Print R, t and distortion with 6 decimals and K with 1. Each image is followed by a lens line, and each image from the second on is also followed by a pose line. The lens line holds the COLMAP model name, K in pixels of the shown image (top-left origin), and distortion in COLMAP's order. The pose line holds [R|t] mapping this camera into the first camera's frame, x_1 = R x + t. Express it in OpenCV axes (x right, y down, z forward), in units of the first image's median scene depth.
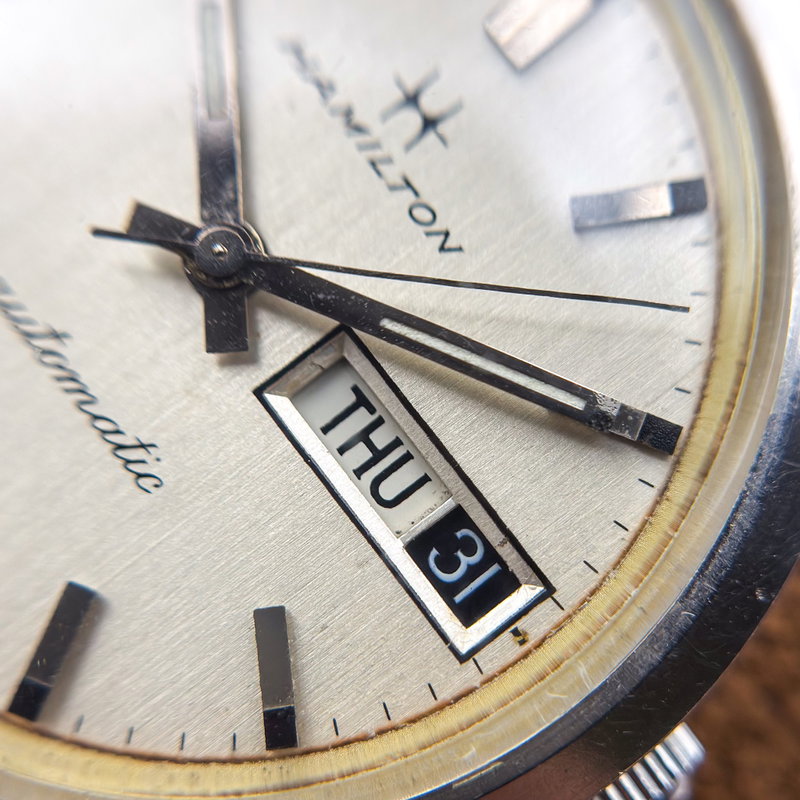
lens RADIAL K [[1766.4, 0, 402.4], [0, 1766.4, 413.6], [0, 0, 1]] dist [0.497353, -0.008265]
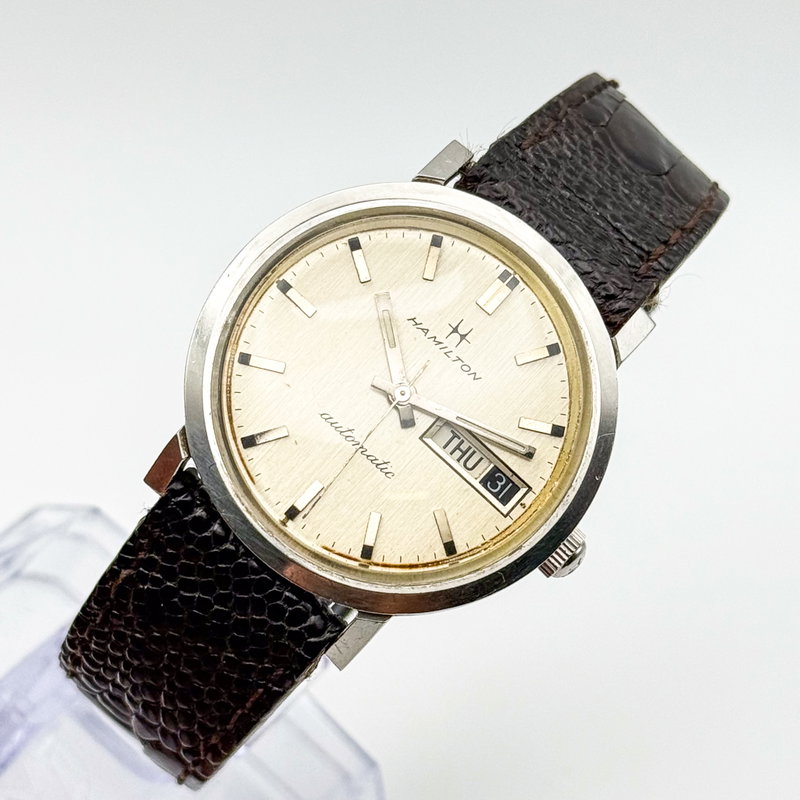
lens RADIAL K [[2666.4, 0, 400.0], [0, 2666.4, 400.0], [0, 0, 1]] dist [0.152540, 1.911181]
pose [[0.980152, -0.160925, 0.115781, -0.607308], [0.161523, 0.986860, 0.004261, -0.097460], [-0.114946, 0.014525, 0.993266, -3.311929]]
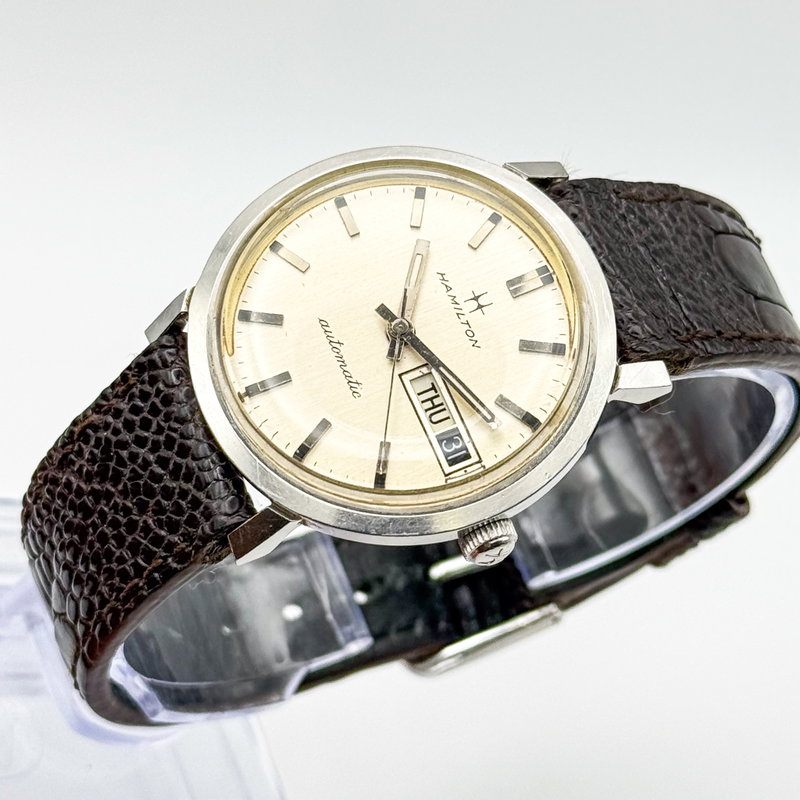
lens RADIAL K [[2666.4, 0, 400.0], [0, 2666.4, 400.0], [0, 0, 1]] dist [0.152540, 1.911181]
pose [[0.967059, 0.234563, -0.098875, 0.360411], [-0.253280, 0.925435, -0.281816, 1.257361], [0.025399, 0.297576, 0.954360, -3.161819]]
